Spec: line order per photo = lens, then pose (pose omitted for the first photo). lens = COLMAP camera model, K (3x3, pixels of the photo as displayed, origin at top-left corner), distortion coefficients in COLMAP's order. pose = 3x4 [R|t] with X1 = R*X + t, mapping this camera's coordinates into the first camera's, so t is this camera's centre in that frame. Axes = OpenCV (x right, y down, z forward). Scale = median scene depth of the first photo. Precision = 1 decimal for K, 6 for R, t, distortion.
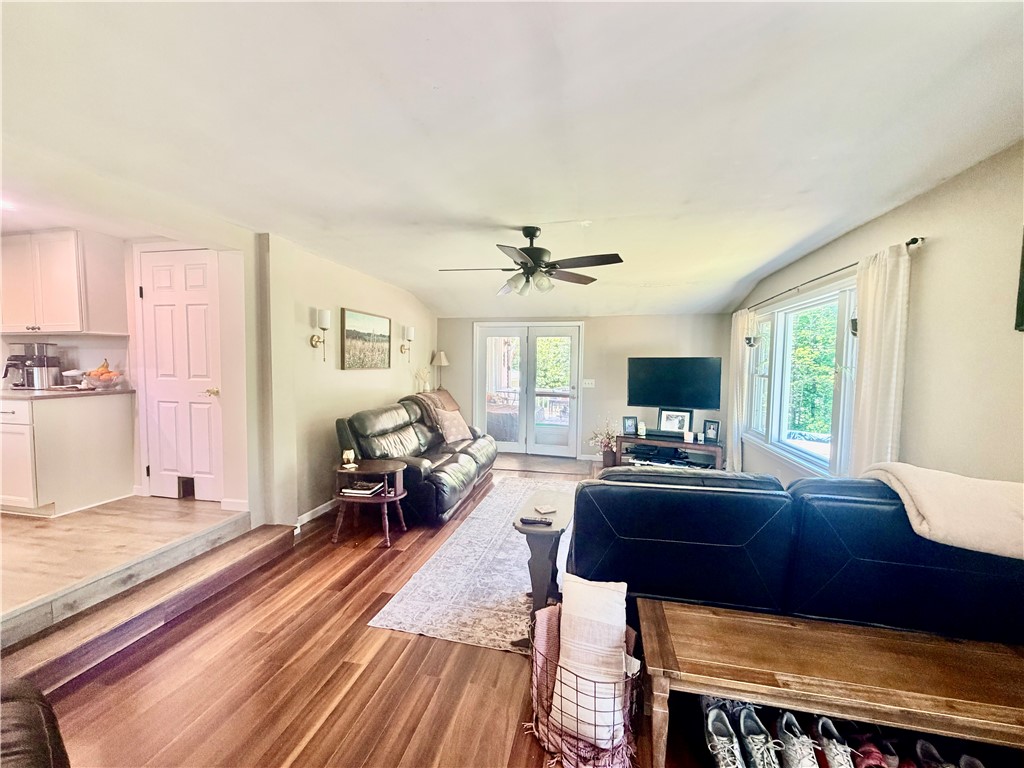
lens RADIAL K [[407.4, 0, 509.4], [0, 407.4, 383.5], [0, 0, 1]] dist [0.001176, 0.000127]
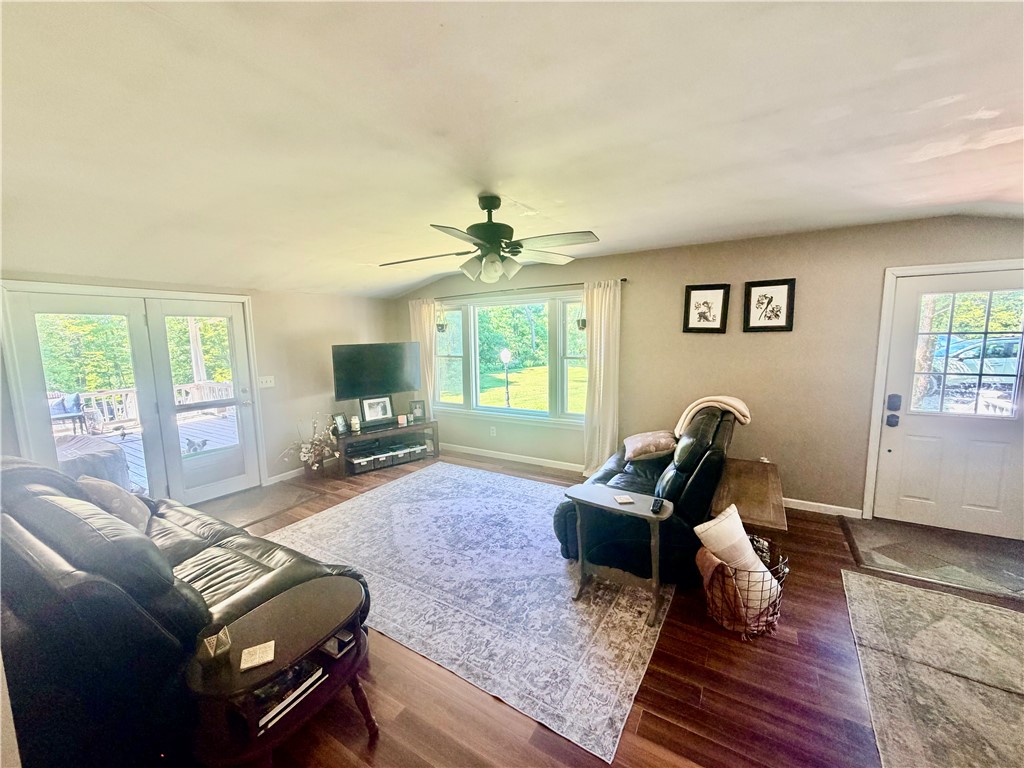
lens RADIAL K [[407.4, 0, 511.5], [0, 407.4, 384.2], [0, 0, 1]] dist [0.001176, 0.000127]
pose [[0.316668, -0.133101, 0.939152, -0.483579], [0.070113, 0.990682, 0.116763, -0.068266], [-0.945942, 0.028872, 0.323049, 0.459989]]
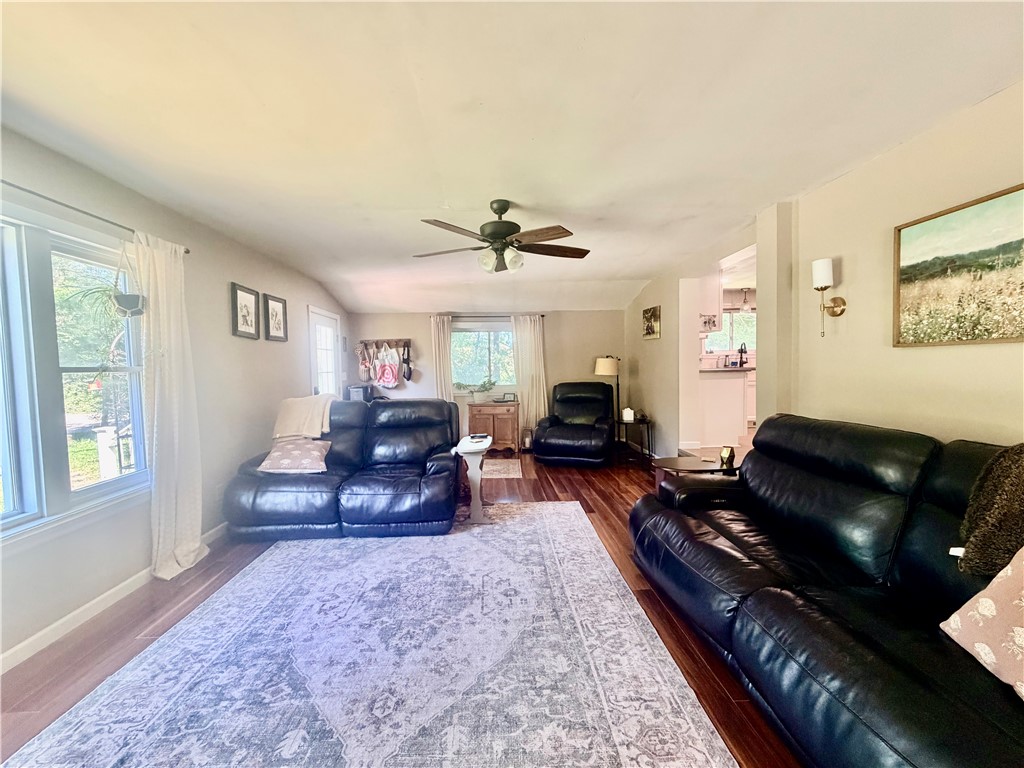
lens RADIAL K [[407.4, 0, 509.2], [0, 407.4, 385.7], [0, 0, 1]] dist [0.001176, 0.000127]
pose [[-0.963216, 0.023966, -0.267659, 0.193598], [-0.002080, 0.995320, 0.096608, -0.031280], [0.268722, 0.093612, -0.958658, 1.269813]]
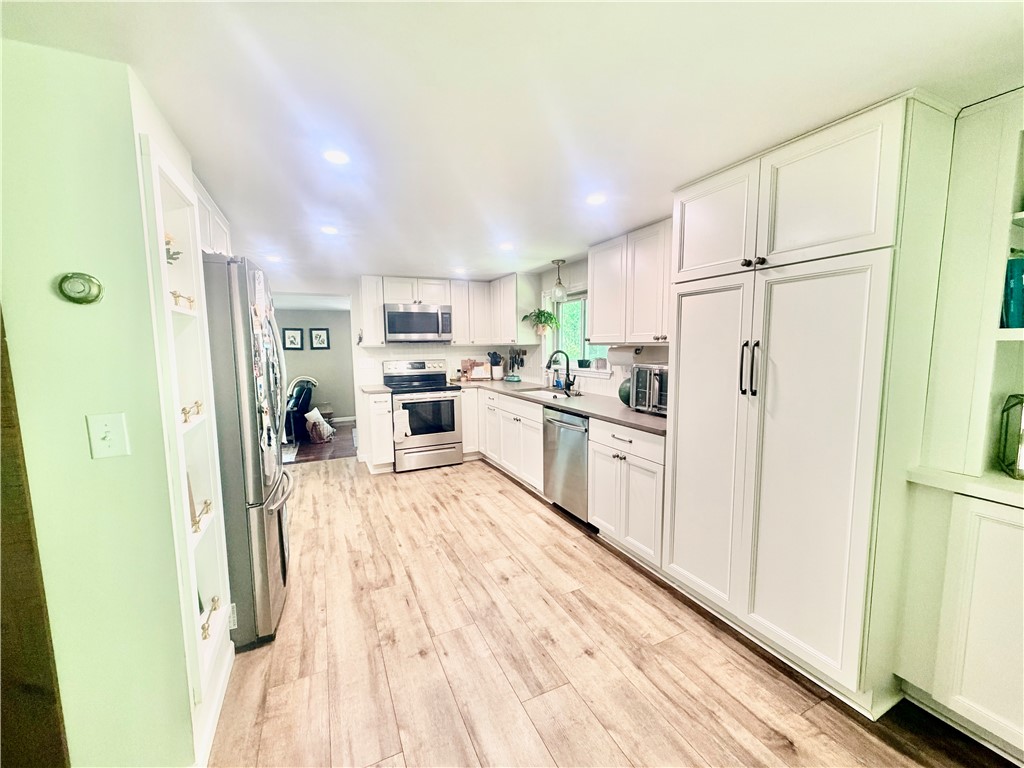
lens RADIAL K [[407.4, 0, 510.1], [0, 407.4, 386.4], [0, 0, 1]] dist [0.001176, 0.000127]
pose [[-0.610594, -0.086805, 0.787172, -1.640726], [0.048670, 0.987983, 0.146702, -0.107533], [-0.790447, 0.127887, -0.599031, 0.709181]]
